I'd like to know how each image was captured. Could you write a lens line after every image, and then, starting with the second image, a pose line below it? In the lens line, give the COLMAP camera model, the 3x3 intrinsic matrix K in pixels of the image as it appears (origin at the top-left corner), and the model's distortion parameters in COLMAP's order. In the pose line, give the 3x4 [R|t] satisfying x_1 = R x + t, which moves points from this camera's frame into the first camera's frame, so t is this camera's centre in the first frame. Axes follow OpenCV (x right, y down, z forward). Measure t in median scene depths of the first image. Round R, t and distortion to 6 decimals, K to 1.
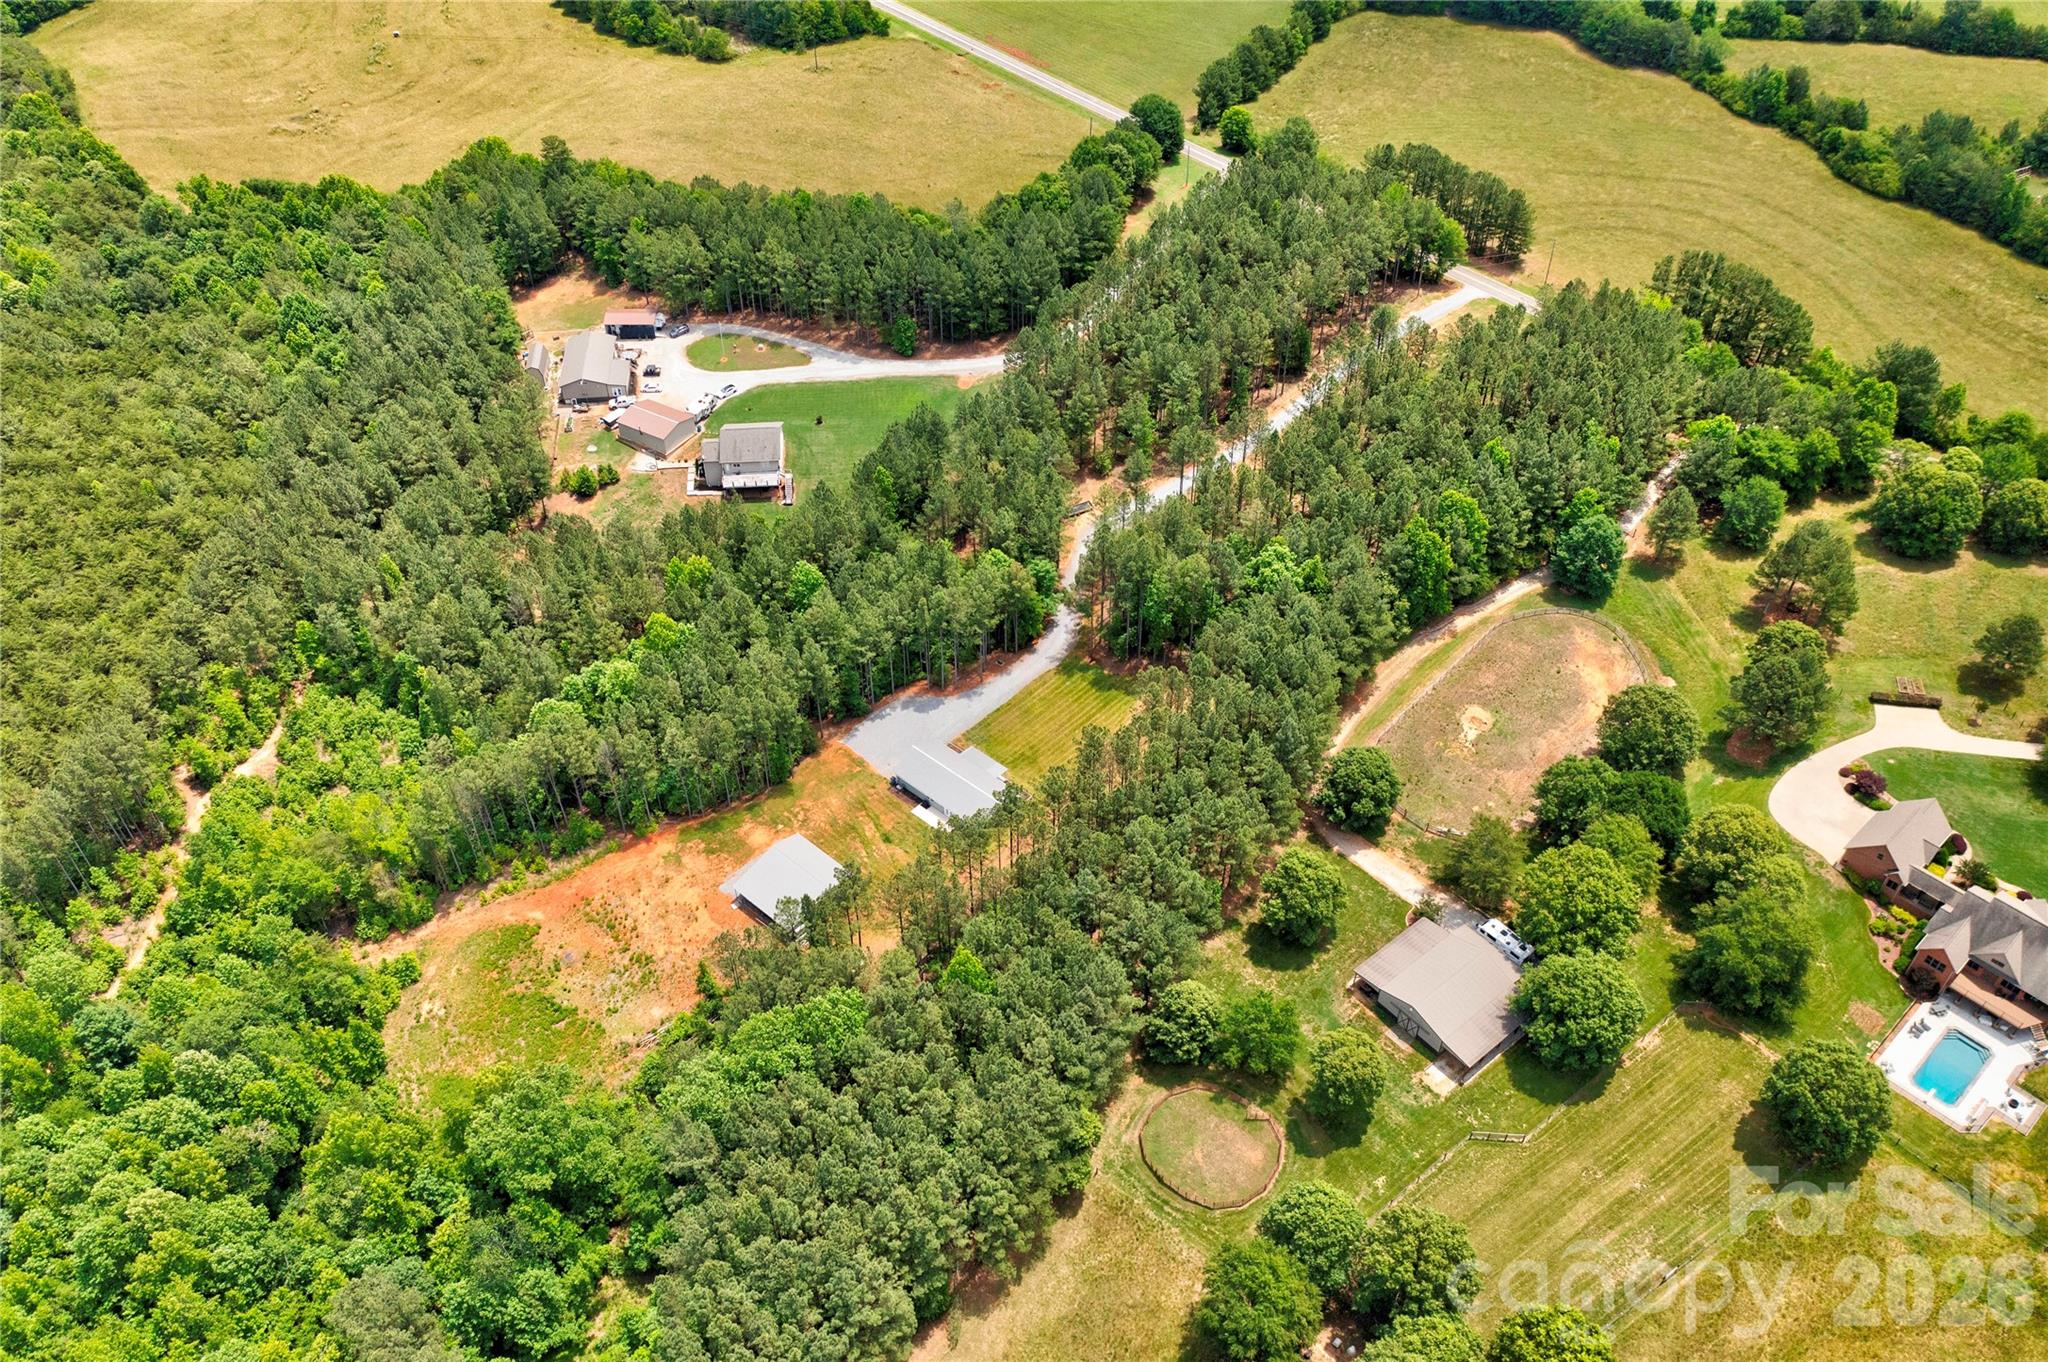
lens RADIAL K [[1611.9, 0, 1021.0], [0, 1611.9, 679.8], [0, 0, 1]] dist [-0.000203, 0.017425]
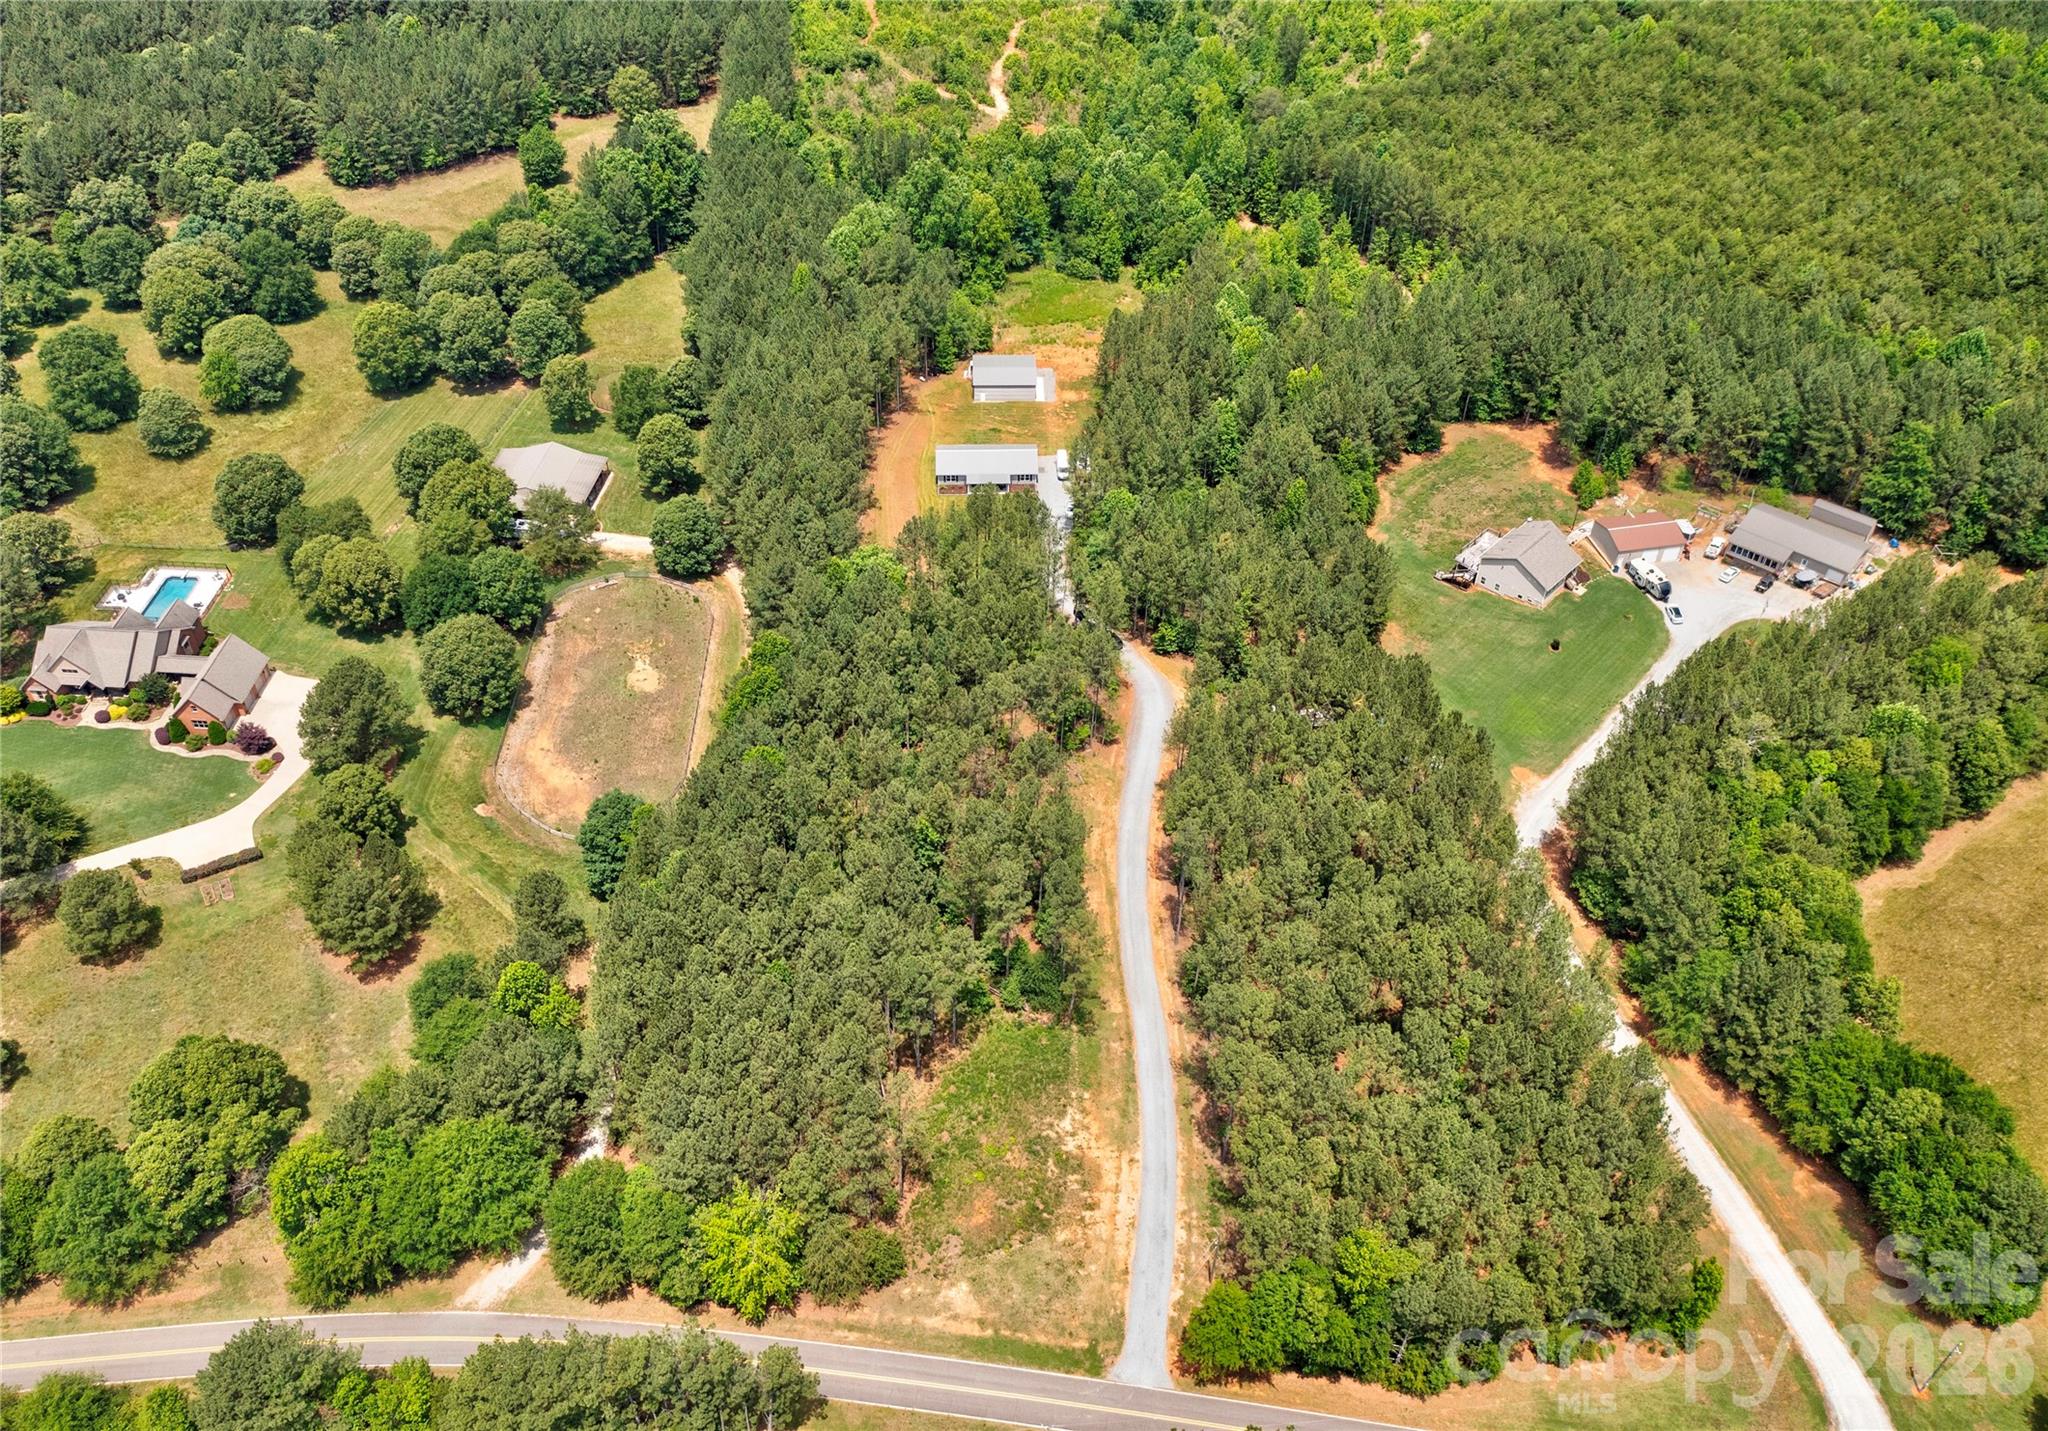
lens RADIAL K [[1689.8, 0, 979.2], [0, 1689.8, 728.6], [0, 0, 1]] dist [-0.013374, 0.045404]
pose [[-0.734894, 0.466544, -0.492207, 0.605000], [-0.454350, 0.200117, 0.868055, -0.881824], [0.503484, 0.861563, 0.064910, 0.991107]]
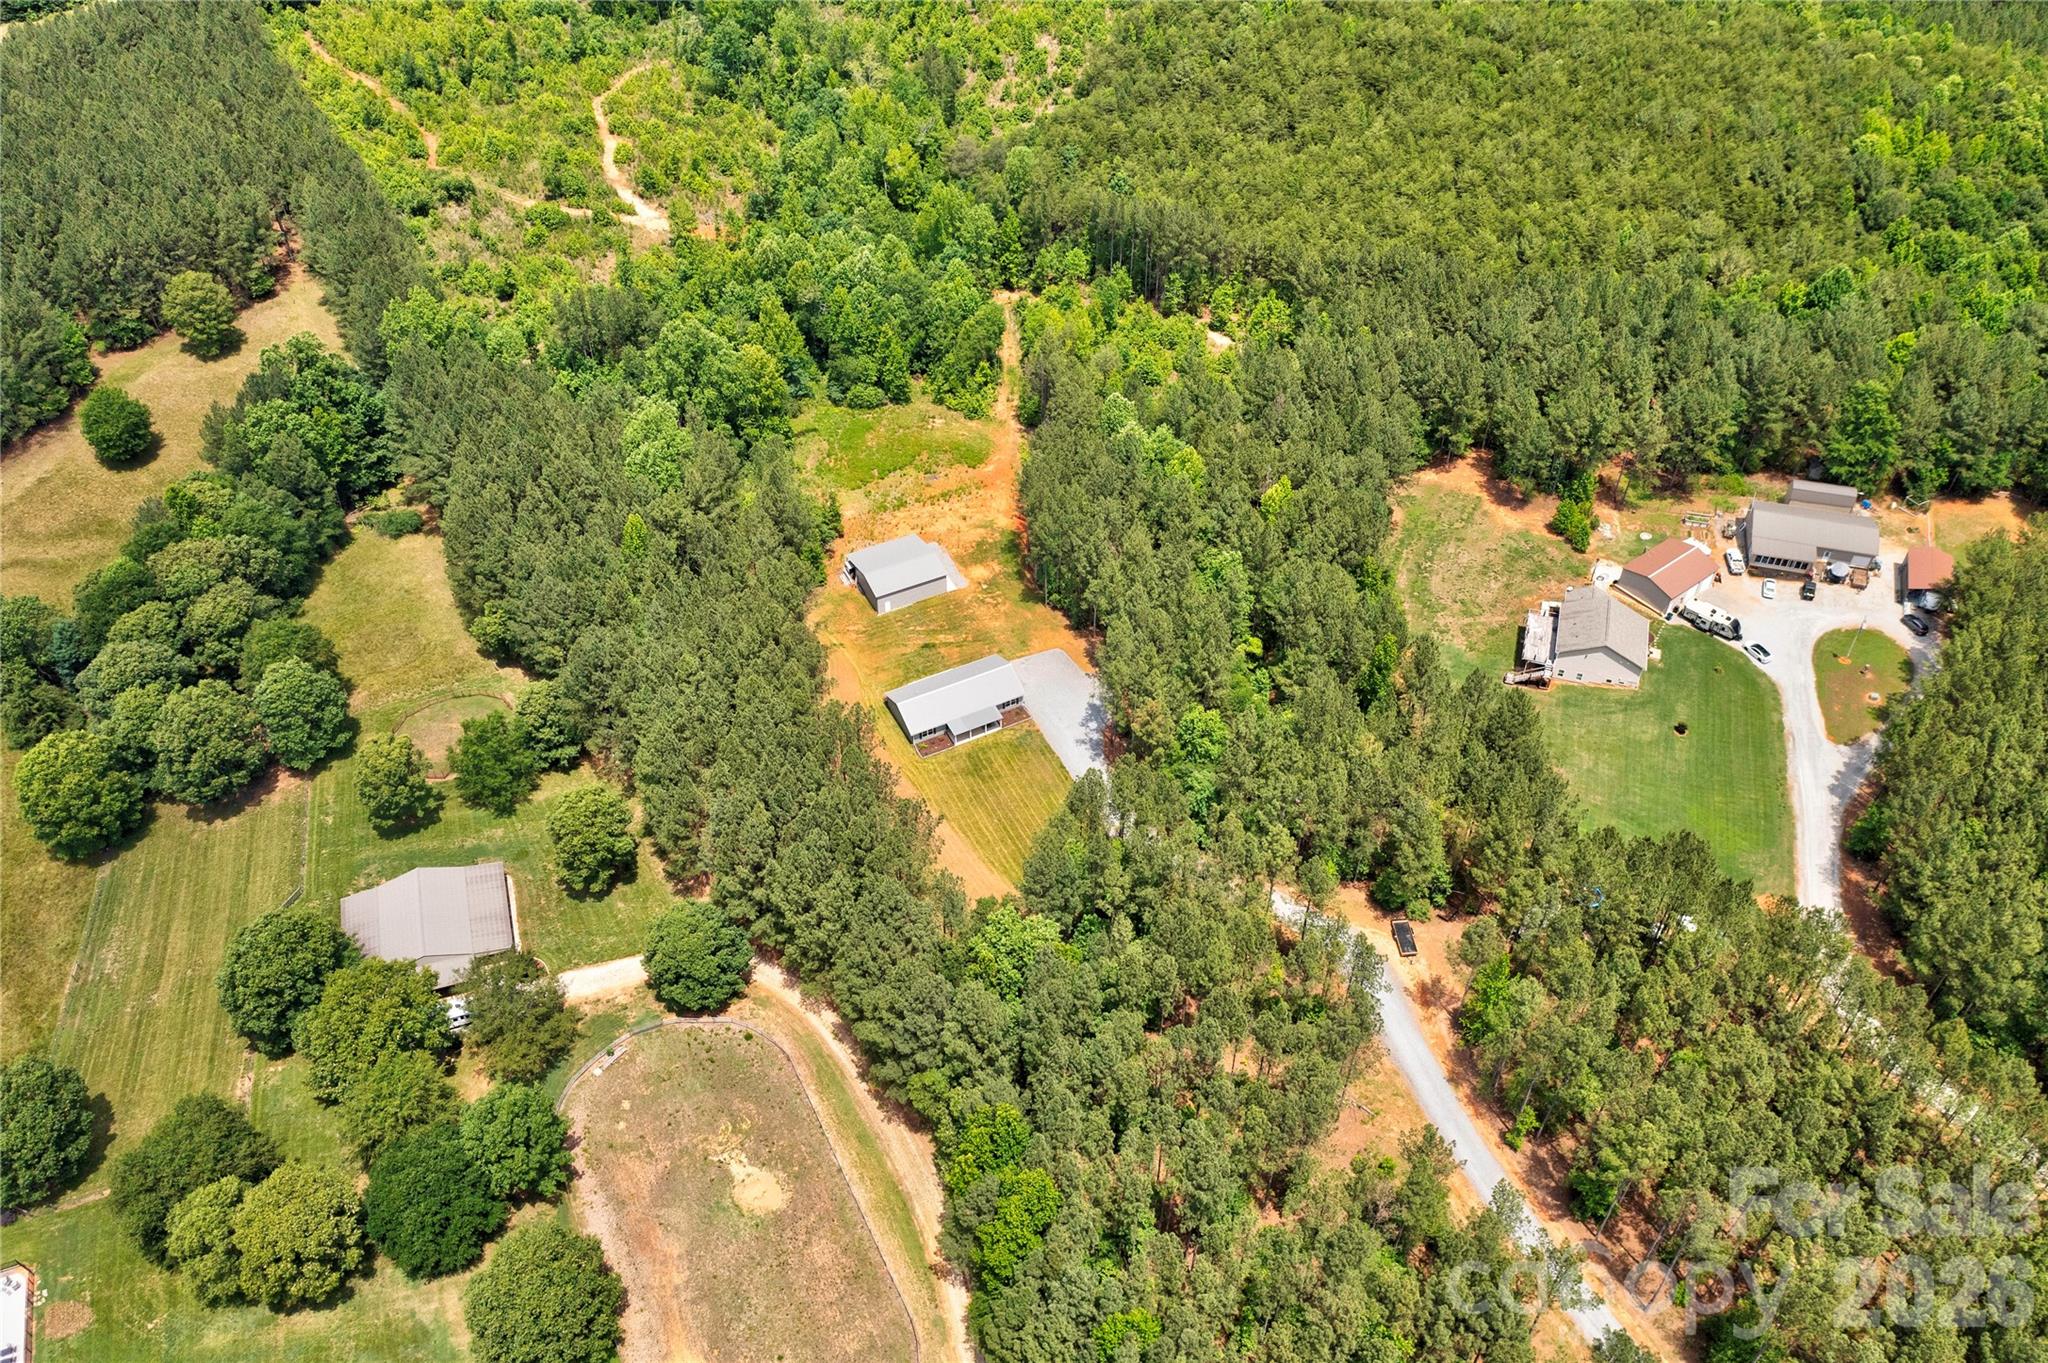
lens RADIAL K [[1611.9, 0, 1025.2], [0, 1611.9, 678.8], [0, 0, 1]] dist [-0.000203, 0.017425]
pose [[-0.355521, 0.651491, -0.670197, 0.523503], [-0.634161, 0.358614, 0.685008, -0.559585], [0.686619, 0.668547, 0.285655, 0.685454]]
